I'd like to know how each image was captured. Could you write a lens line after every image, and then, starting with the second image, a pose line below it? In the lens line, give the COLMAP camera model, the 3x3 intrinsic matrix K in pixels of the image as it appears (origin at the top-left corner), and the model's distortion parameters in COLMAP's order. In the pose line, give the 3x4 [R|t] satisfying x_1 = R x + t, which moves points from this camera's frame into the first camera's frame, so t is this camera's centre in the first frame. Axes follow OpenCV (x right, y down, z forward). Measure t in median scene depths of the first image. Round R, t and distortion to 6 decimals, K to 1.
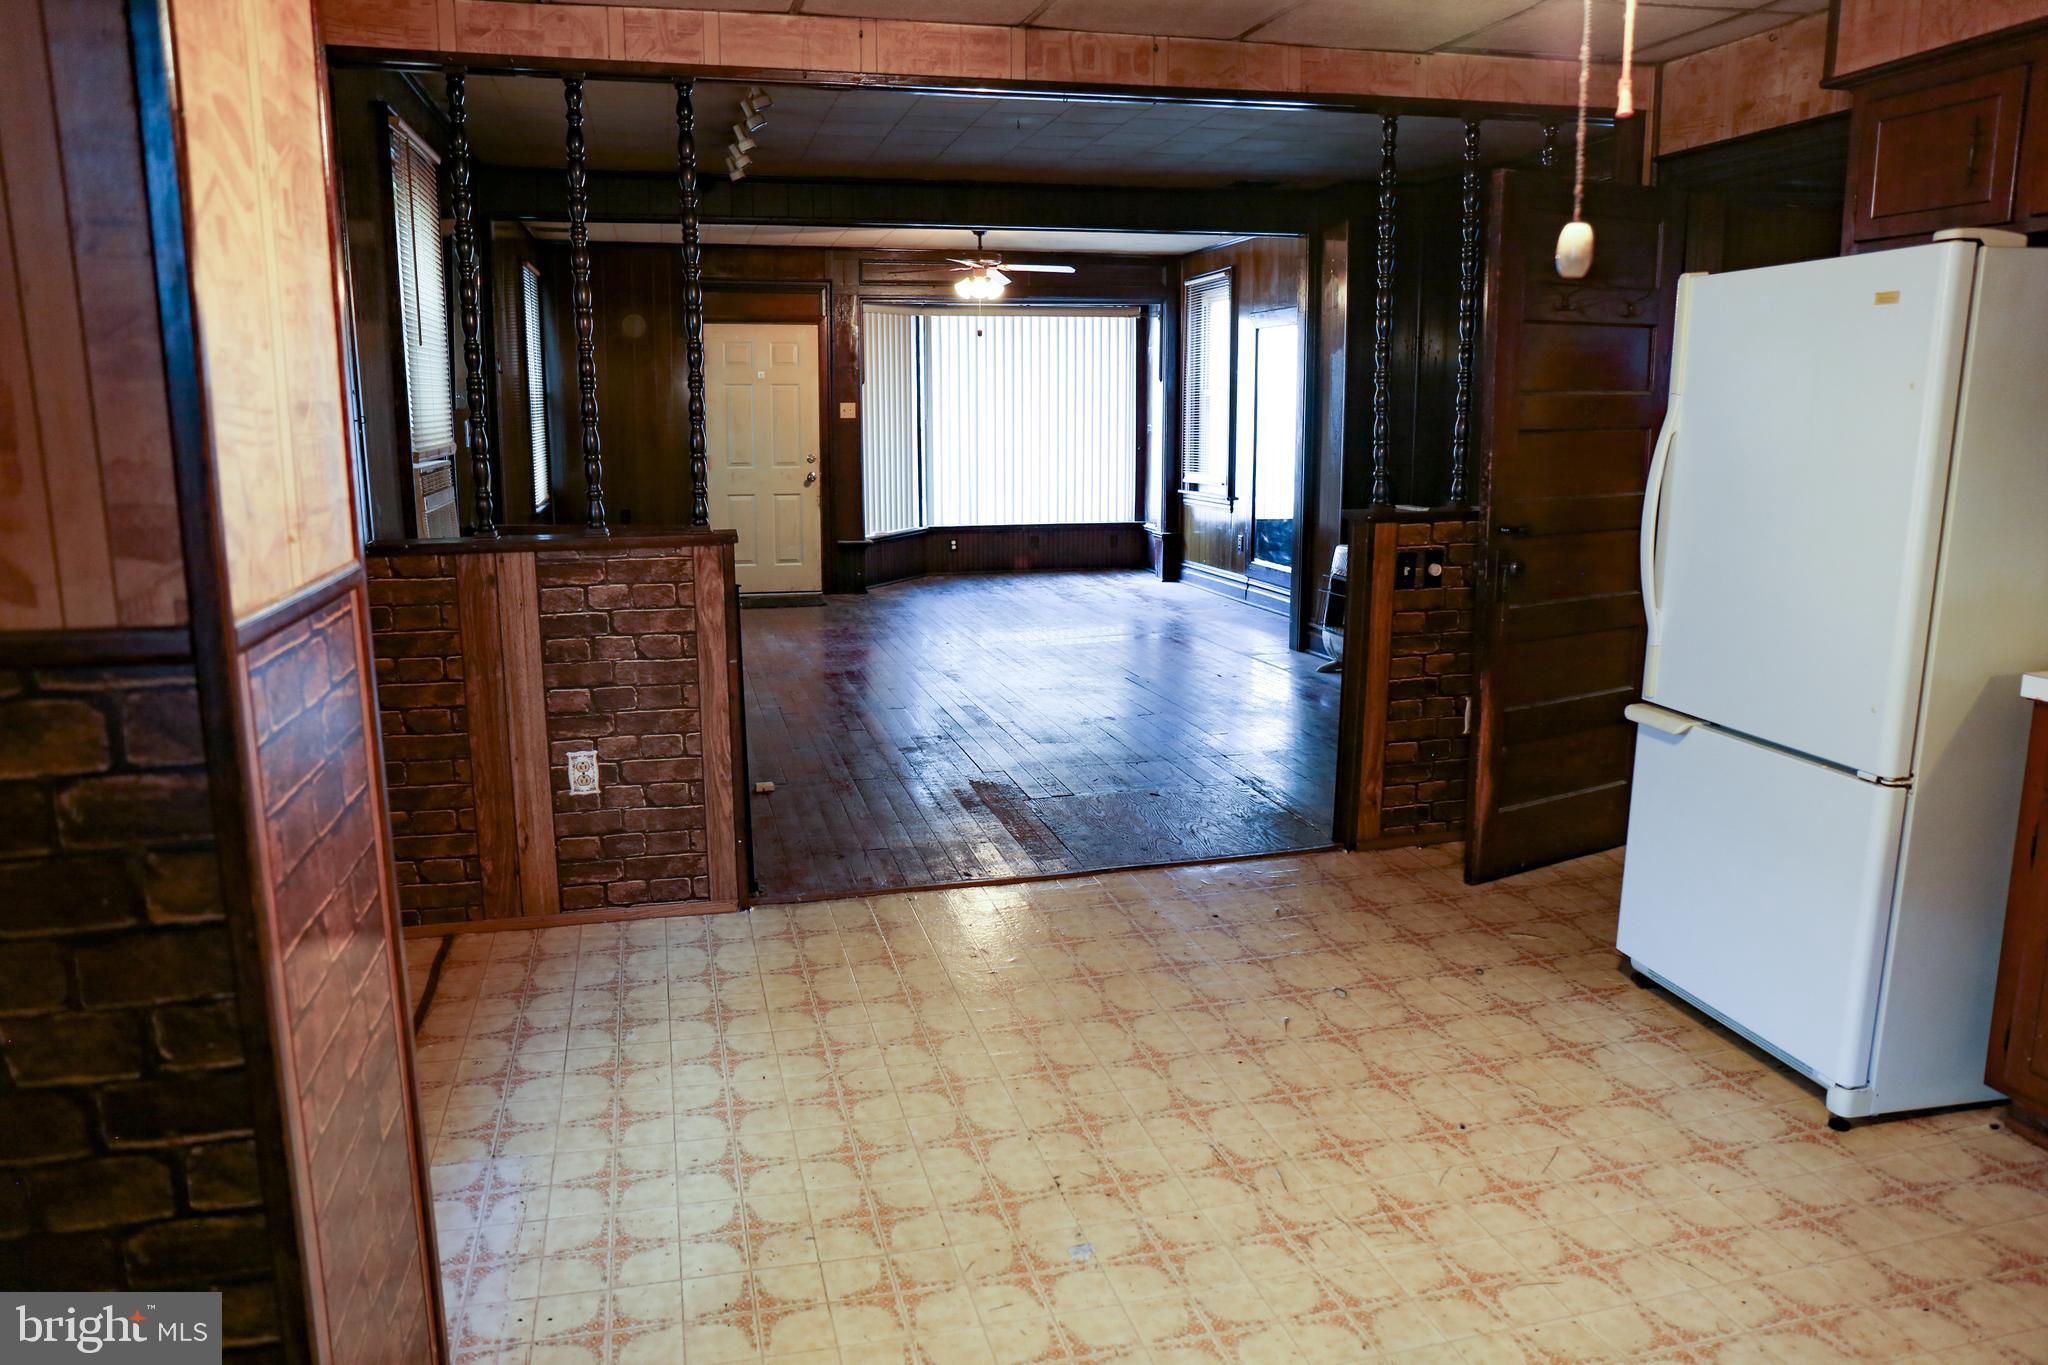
lens RADIAL K [[1390.9, 0, 1006.9], [0, 1390.9, 674.9], [0, 0, 1]] dist [-0.113291, 0.088029]
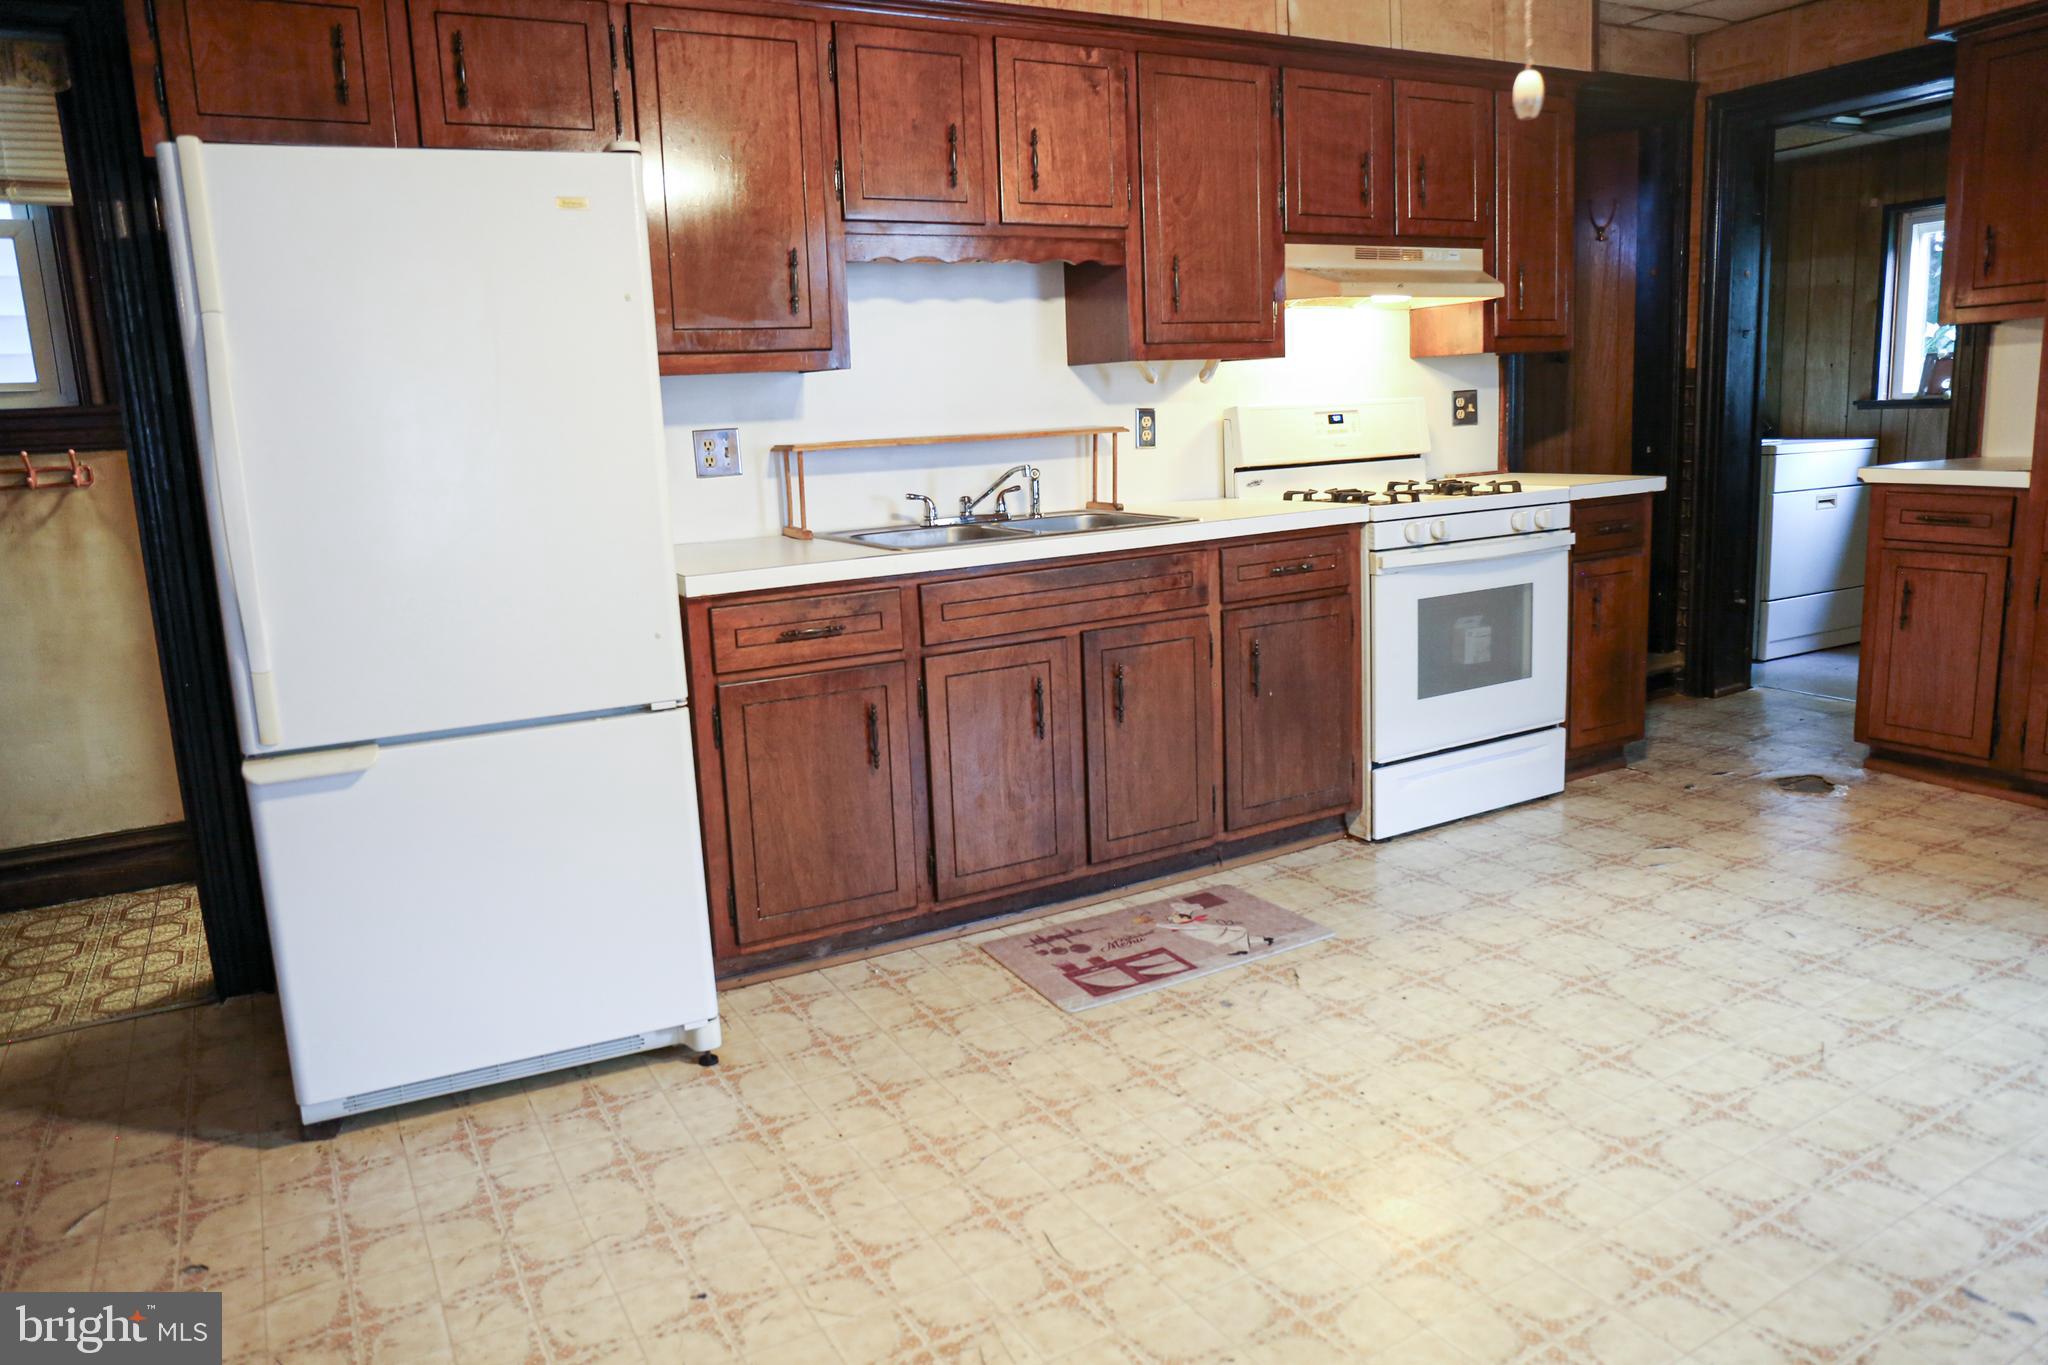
lens RADIAL K [[1390.9, 0, 1006.9], [0, 1390.9, 674.9], [0, 0, 1]] dist [-0.113291, 0.088029]
pose [[-0.256484, -0.162347, 0.952817, -0.301097], [0.228271, 0.947732, 0.222928, -0.091165], [-0.939206, 0.274678, -0.206019, 0.809204]]
